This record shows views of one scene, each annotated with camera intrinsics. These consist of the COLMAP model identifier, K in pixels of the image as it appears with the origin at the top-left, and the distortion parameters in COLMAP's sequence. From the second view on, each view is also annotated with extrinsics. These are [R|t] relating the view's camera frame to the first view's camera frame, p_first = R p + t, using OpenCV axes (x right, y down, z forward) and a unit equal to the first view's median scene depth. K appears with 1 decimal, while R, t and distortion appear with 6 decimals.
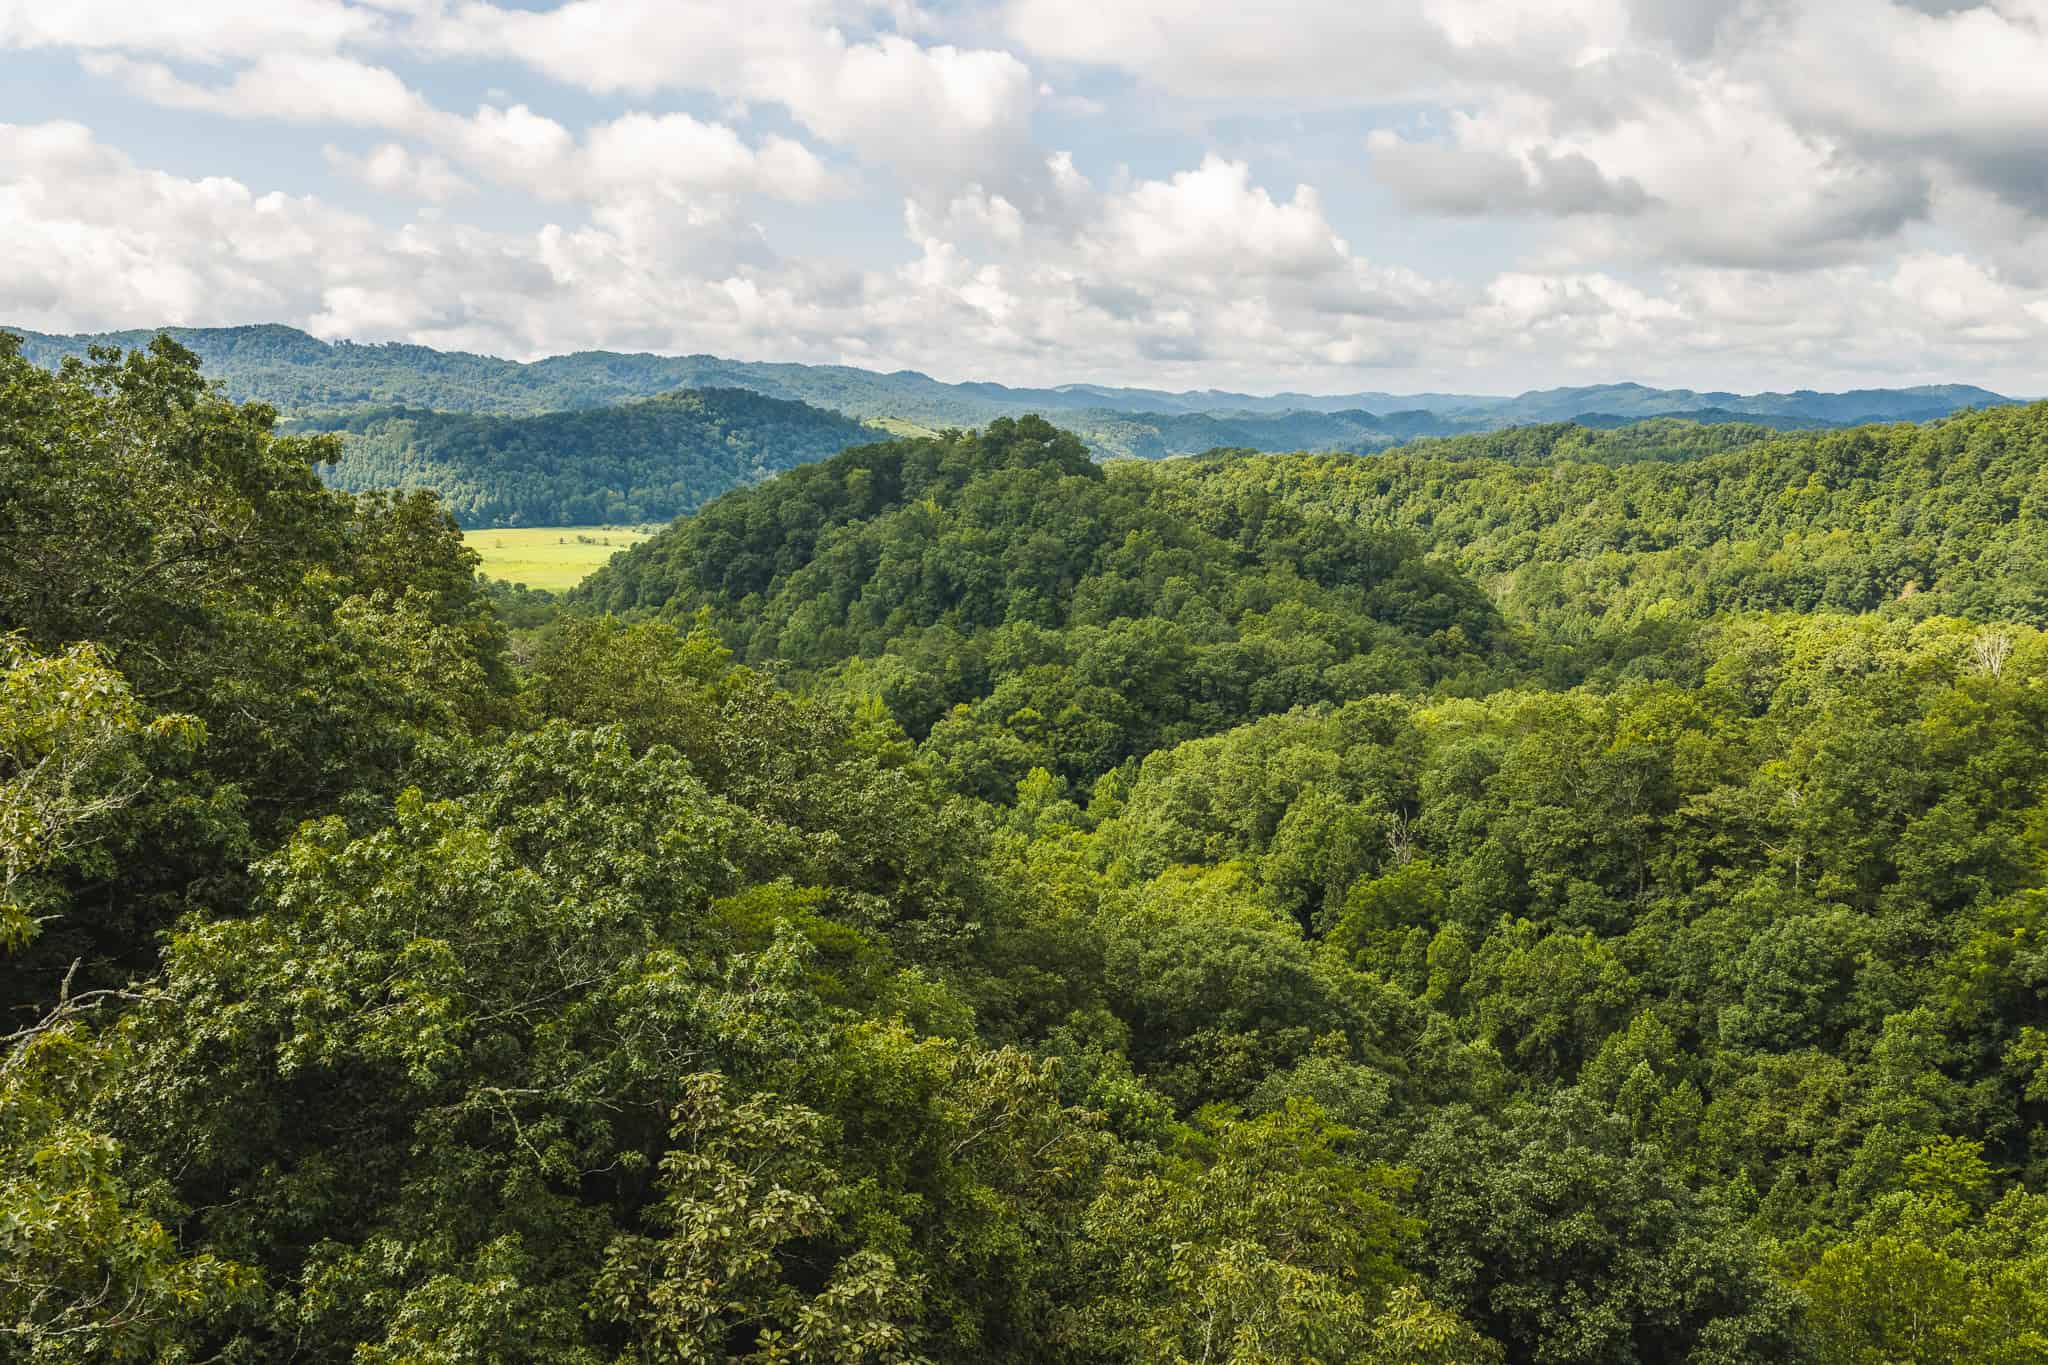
lens RADIAL K [[1695.9, 0, 1024.0], [0, 1695.9, 682.5], [0, 0, 1]] dist [0.022909, -0.043129]
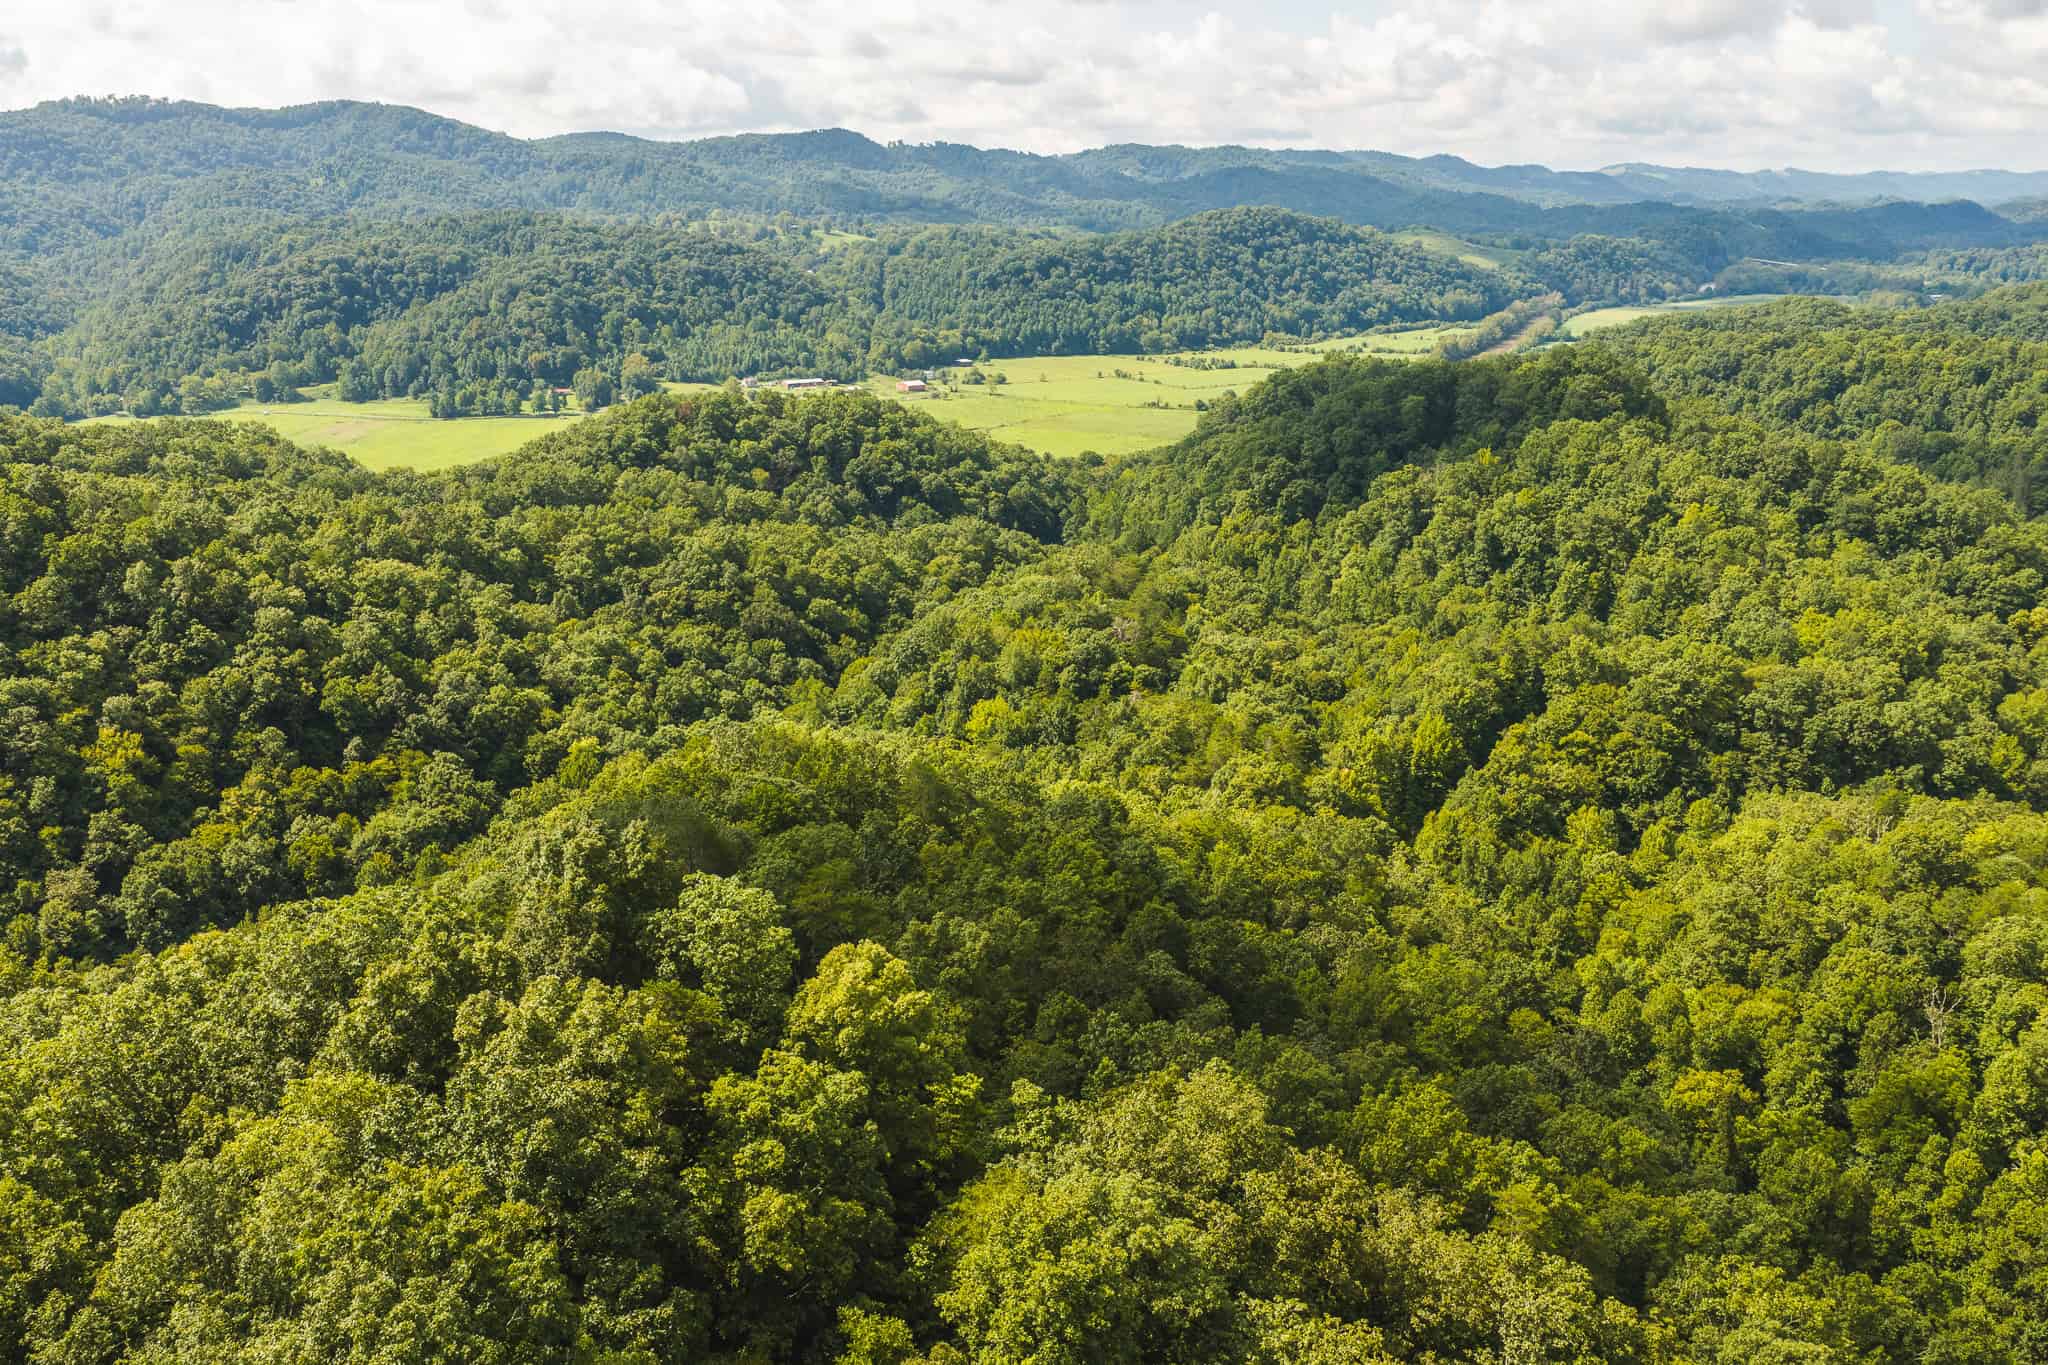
lens RADIAL K [[1695.9, 0, 1024.0], [0, 1695.9, 682.5], [0, 0, 1]] dist [0.022909, -0.043129]
pose [[0.956066, 0.082157, -0.281405, -0.021917], [-0.046768, 0.990377, 0.130251, -0.089662], [0.289398, -0.111368, 0.950708, -0.084679]]
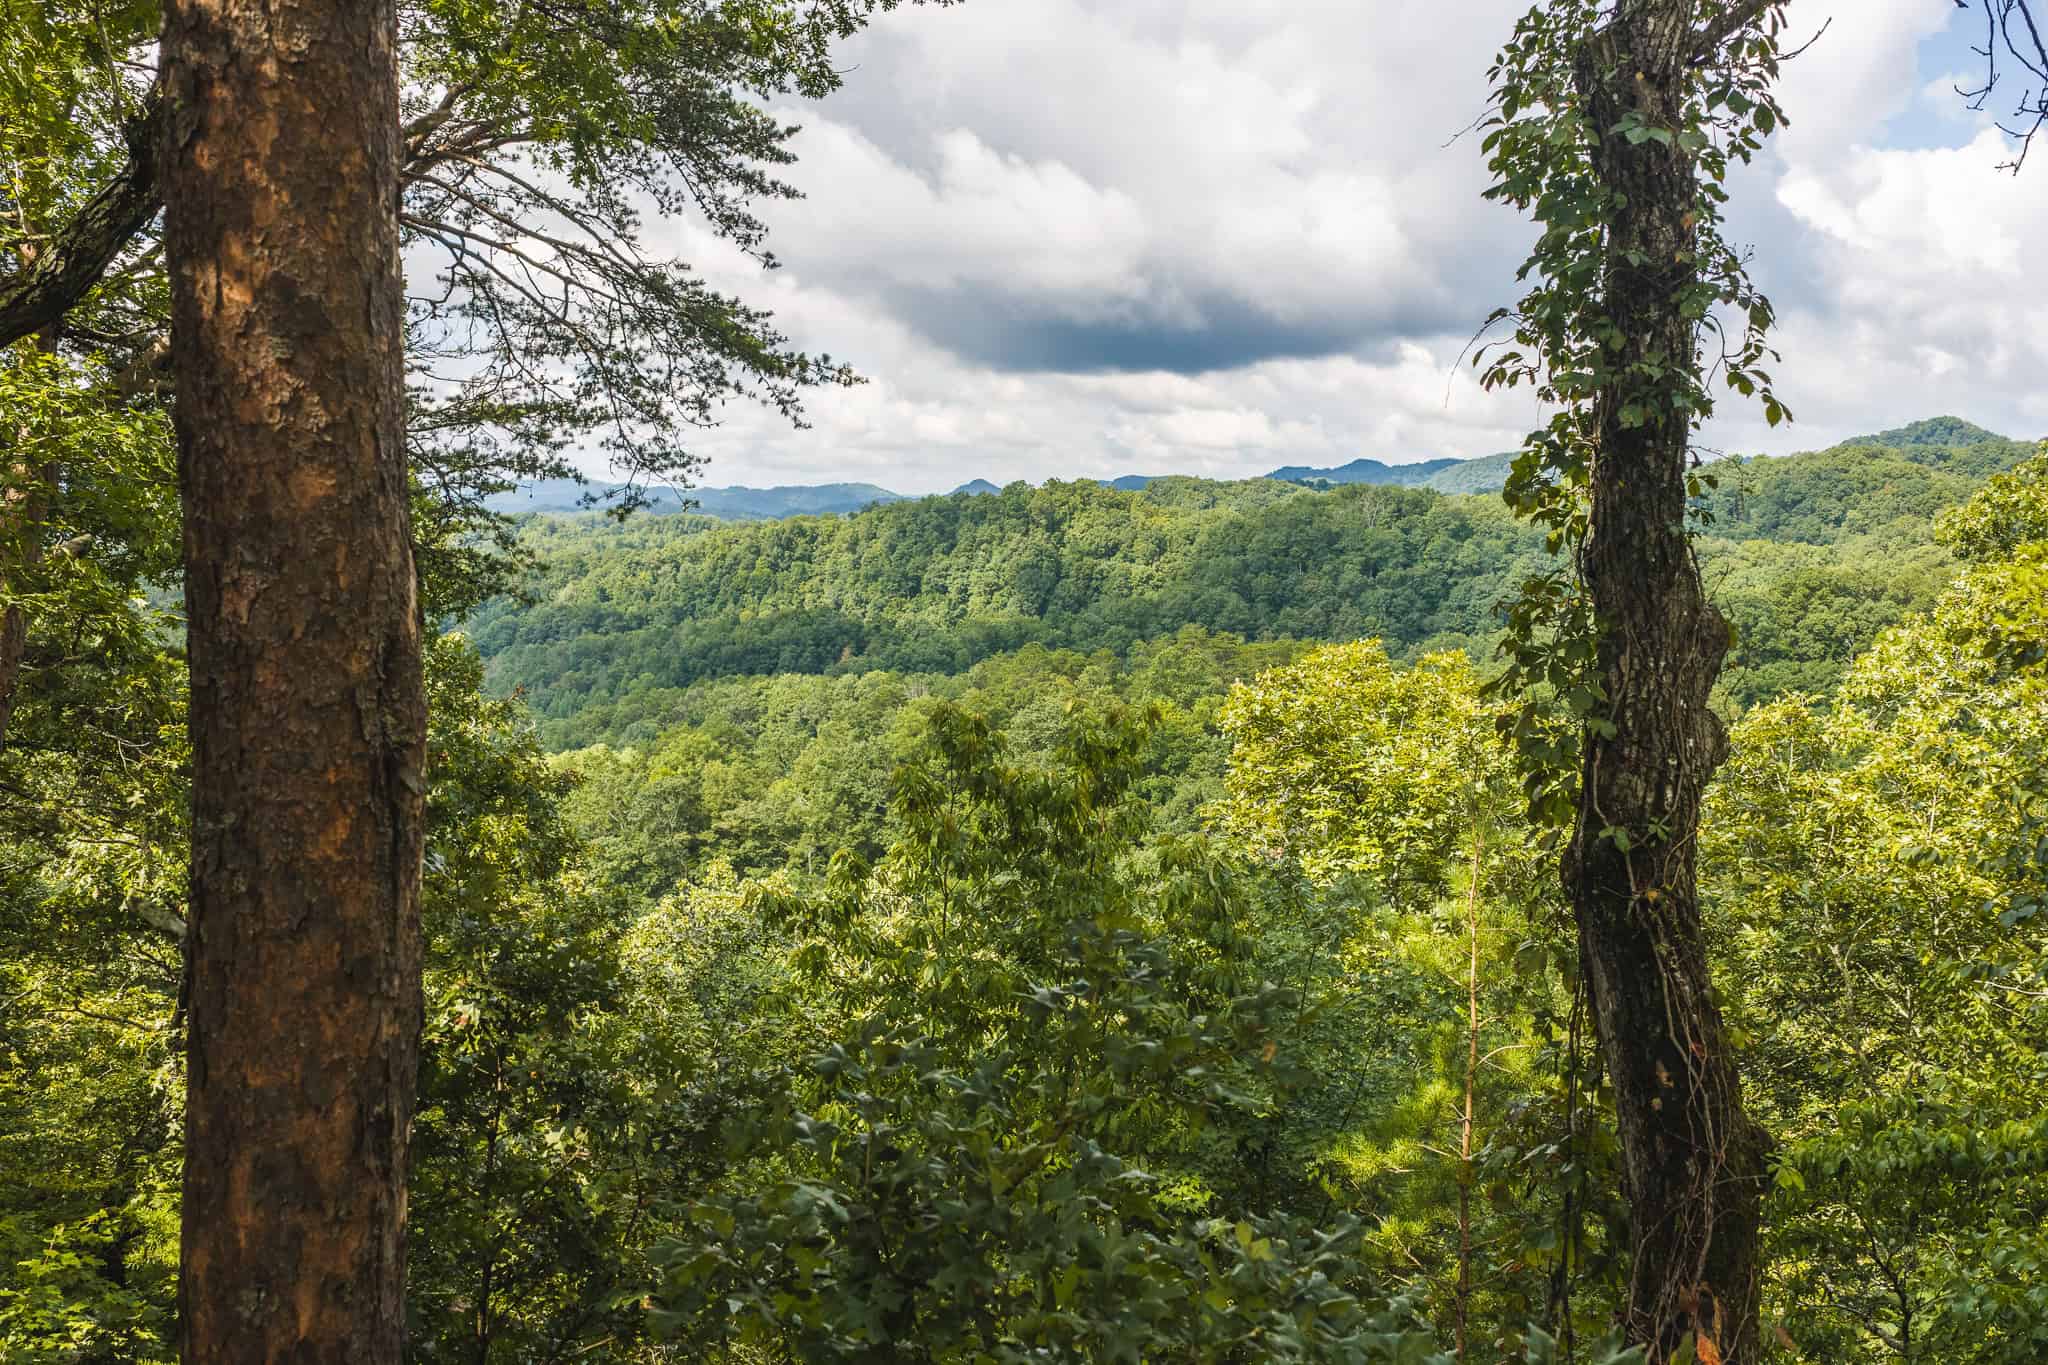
lens RADIAL K [[1695.9, 0, 1024.0], [0, 1695.9, 682.5], [0, 0, 1]] dist [0.022909, -0.043129]
pose [[0.830103, -0.049564, 0.555403, -0.025162], [0.078906, 0.996460, -0.029009, 0.007848], [-0.551999, 0.067905, 0.831075, -0.031870]]
